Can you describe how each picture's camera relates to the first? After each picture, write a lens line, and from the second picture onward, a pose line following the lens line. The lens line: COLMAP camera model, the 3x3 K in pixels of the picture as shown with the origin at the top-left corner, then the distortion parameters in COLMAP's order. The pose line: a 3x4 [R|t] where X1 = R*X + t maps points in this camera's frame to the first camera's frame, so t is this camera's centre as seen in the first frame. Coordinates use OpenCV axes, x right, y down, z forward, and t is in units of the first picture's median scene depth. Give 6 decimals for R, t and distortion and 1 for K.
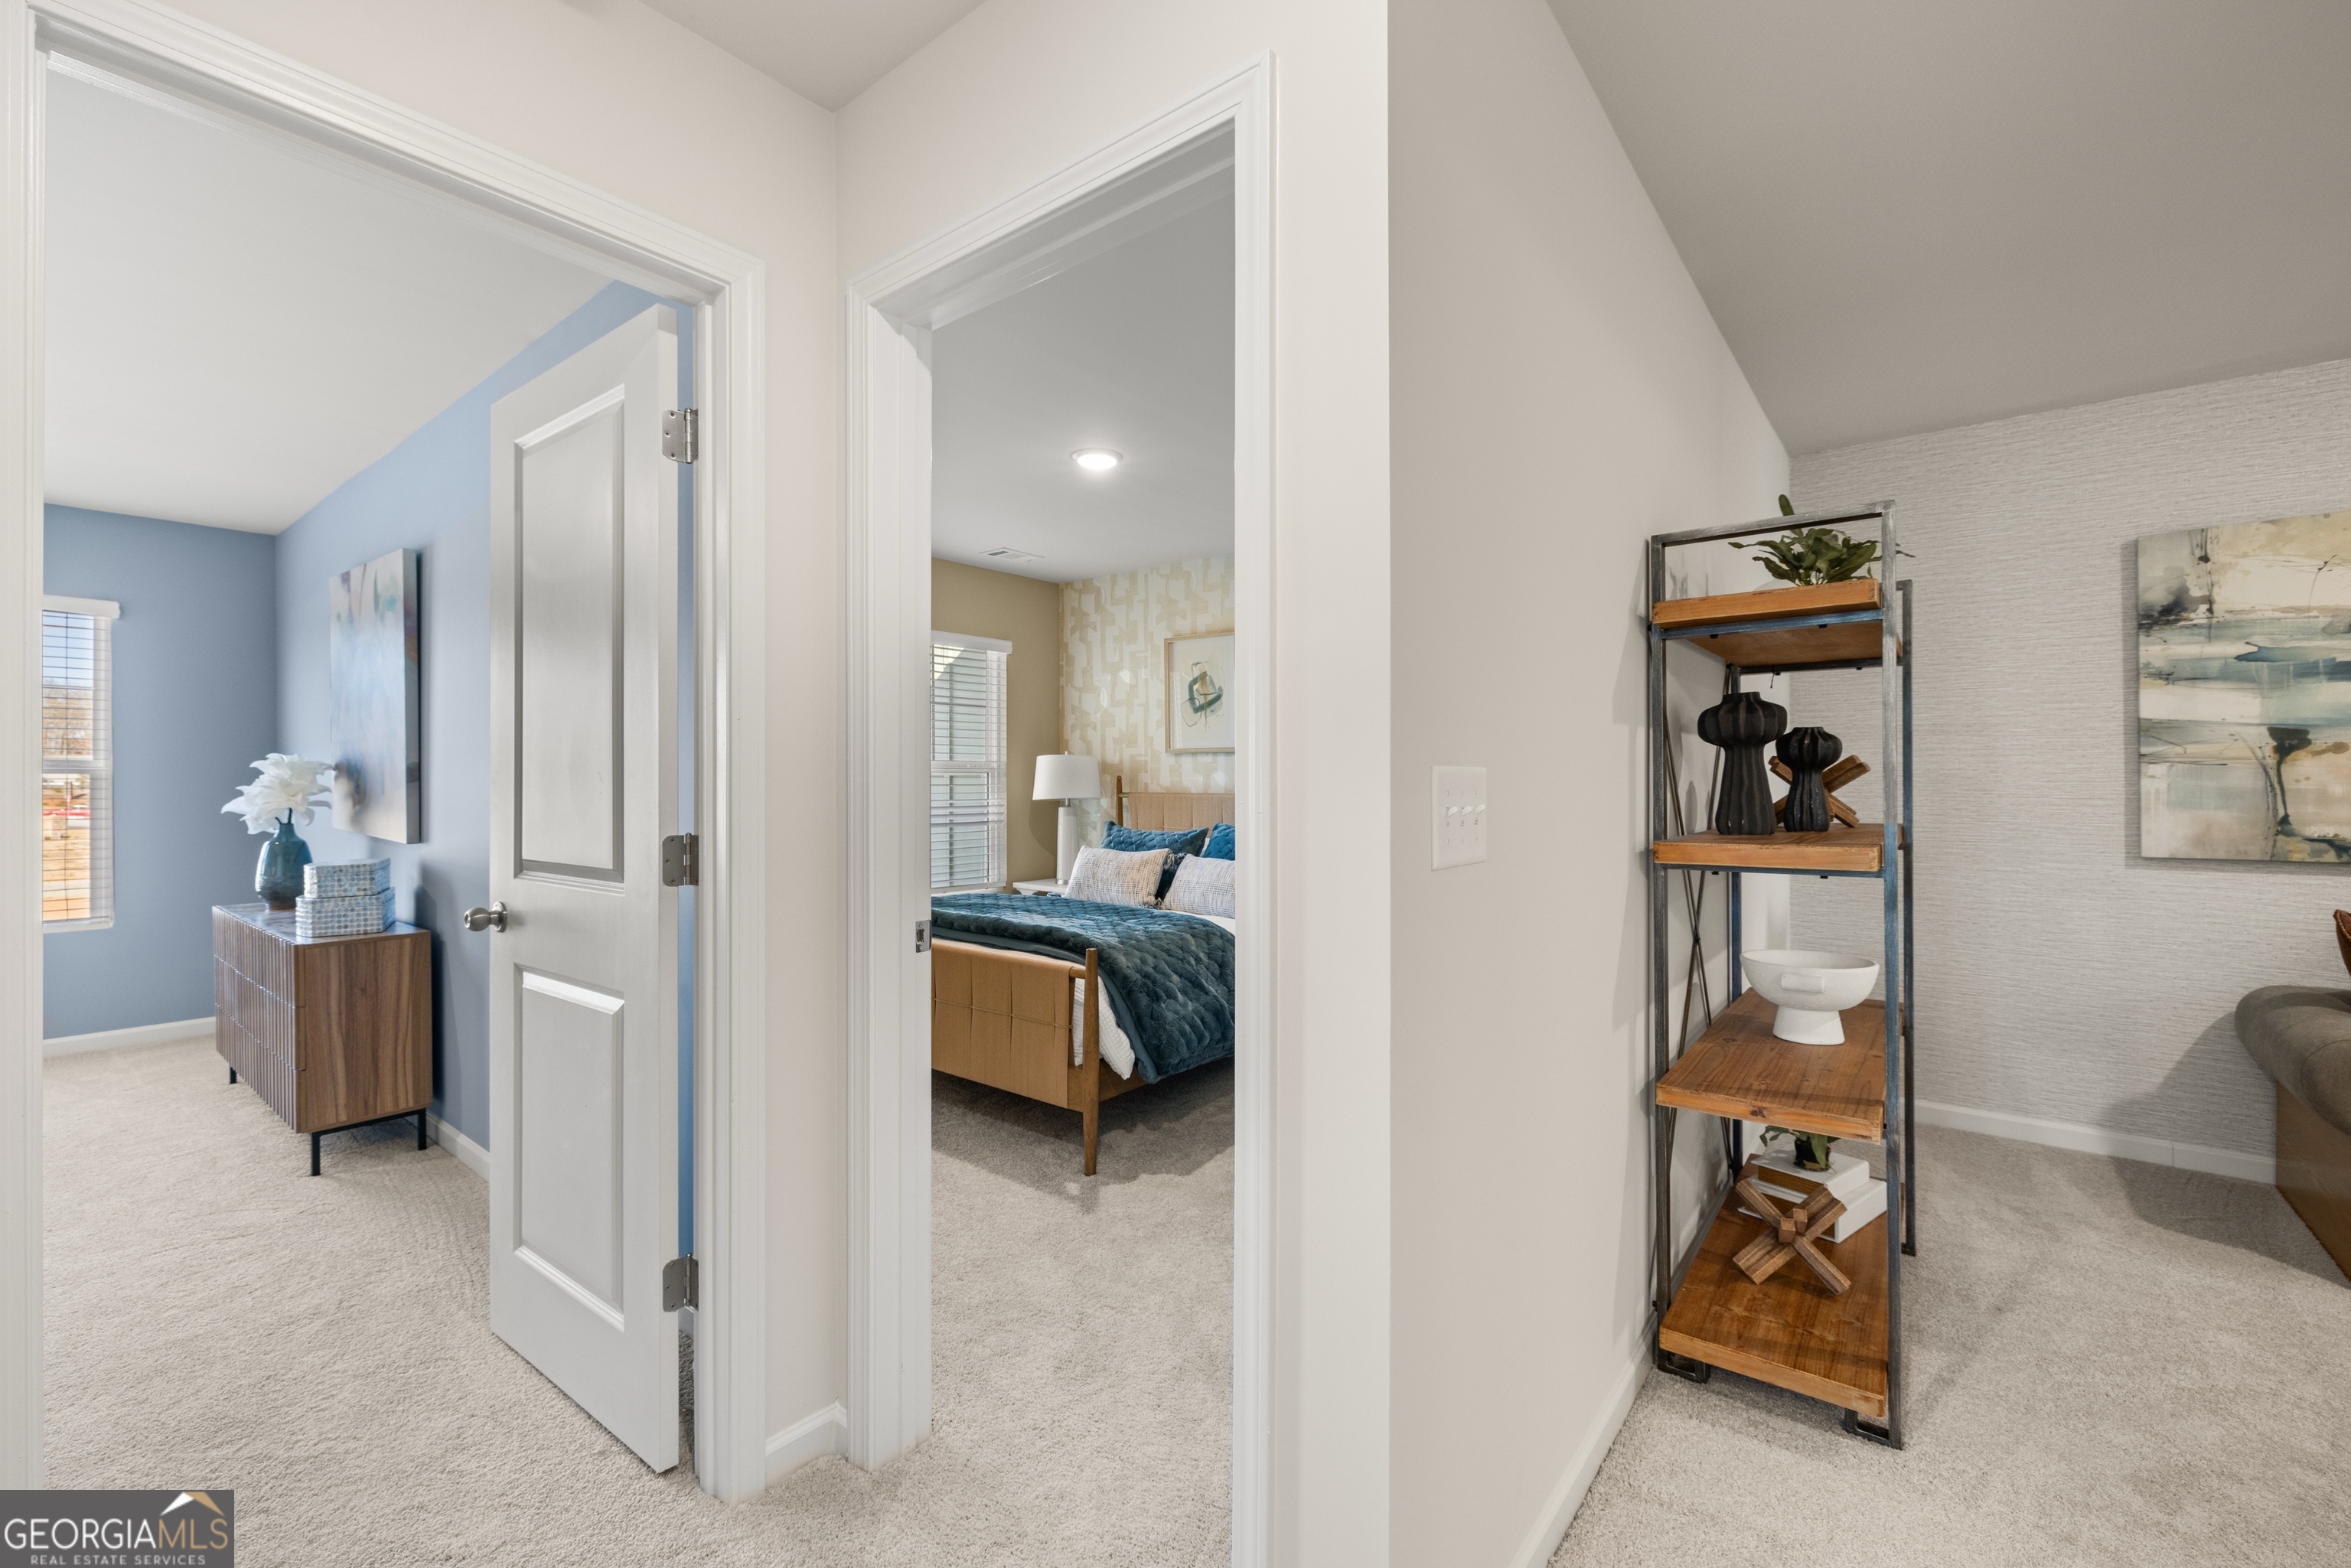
lens RADIAL K [[991.9, 0, 1175.5], [0, 991.9, 784.0], [0, 0, 1]] dist [-0.001377, -0.000235]
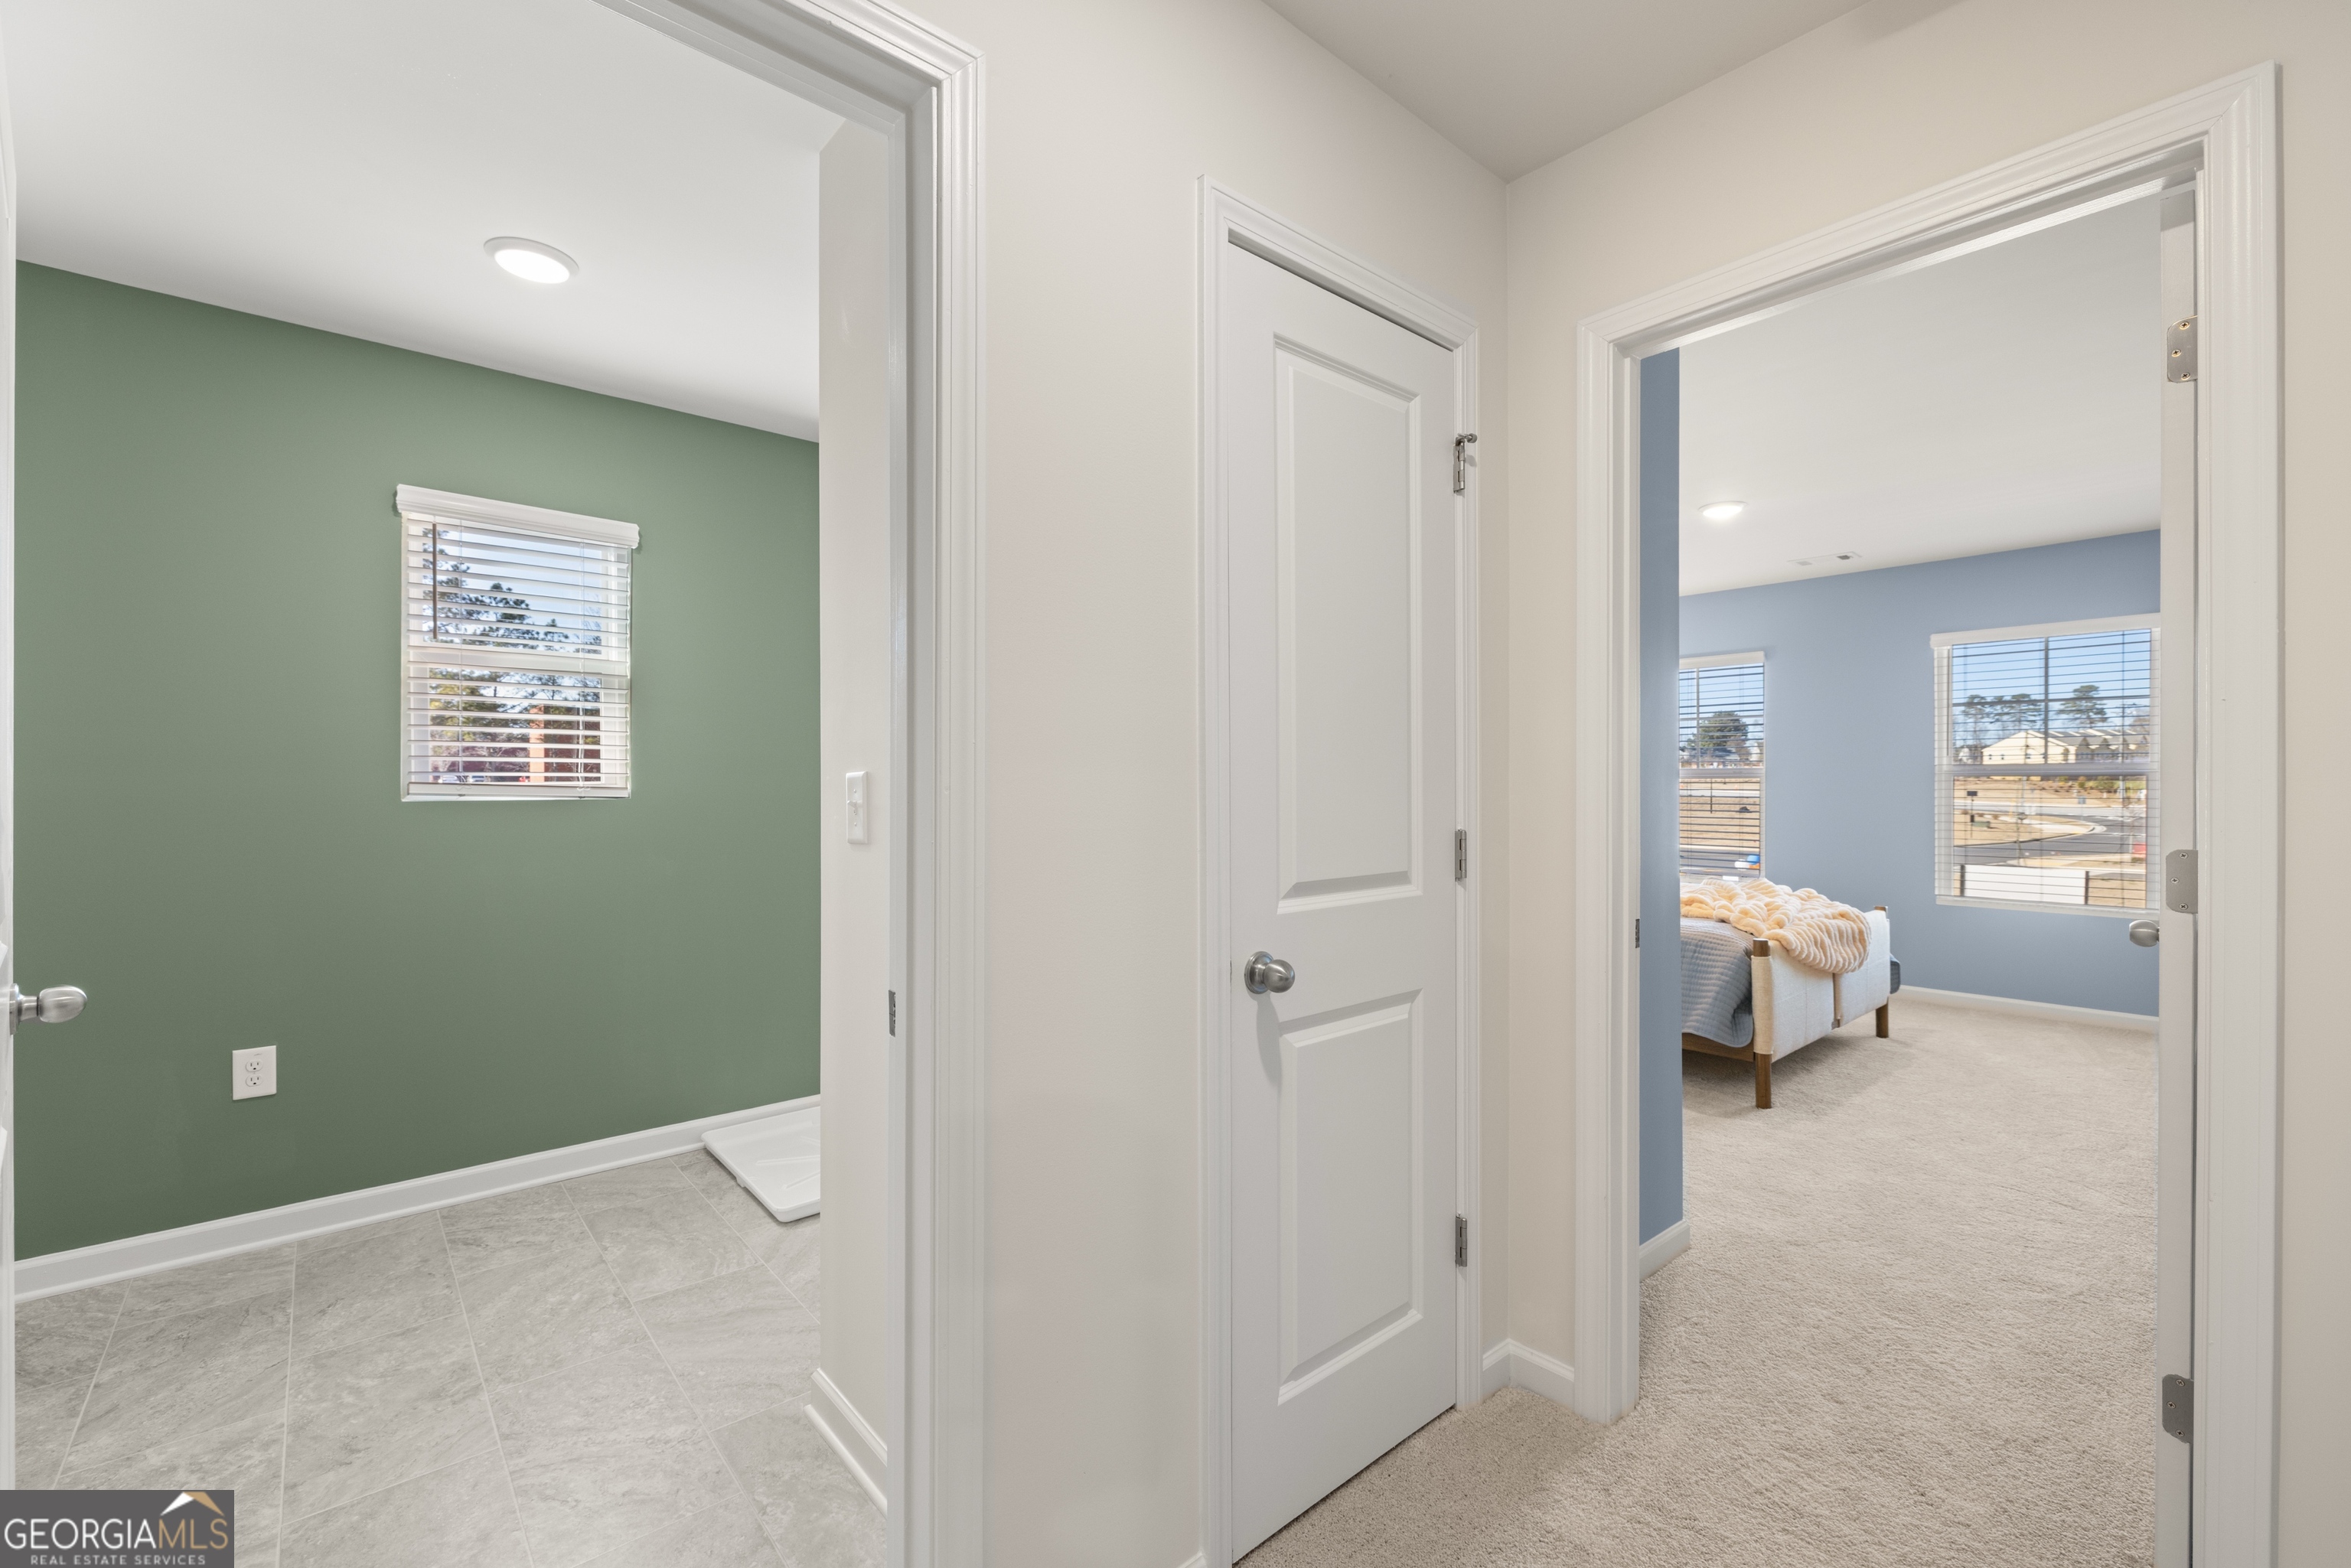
lens RADIAL K [[991.9, 0, 1175.5], [0, 991.9, 784.0], [0, 0, 1]] dist [-0.001377, -0.000235]
pose [[-0.178681, -0.003731, -0.983900, 0.360035], [0.000657, 0.999992, -0.003911, -0.005803], [0.983907, -0.001346, -0.178677, 0.268319]]
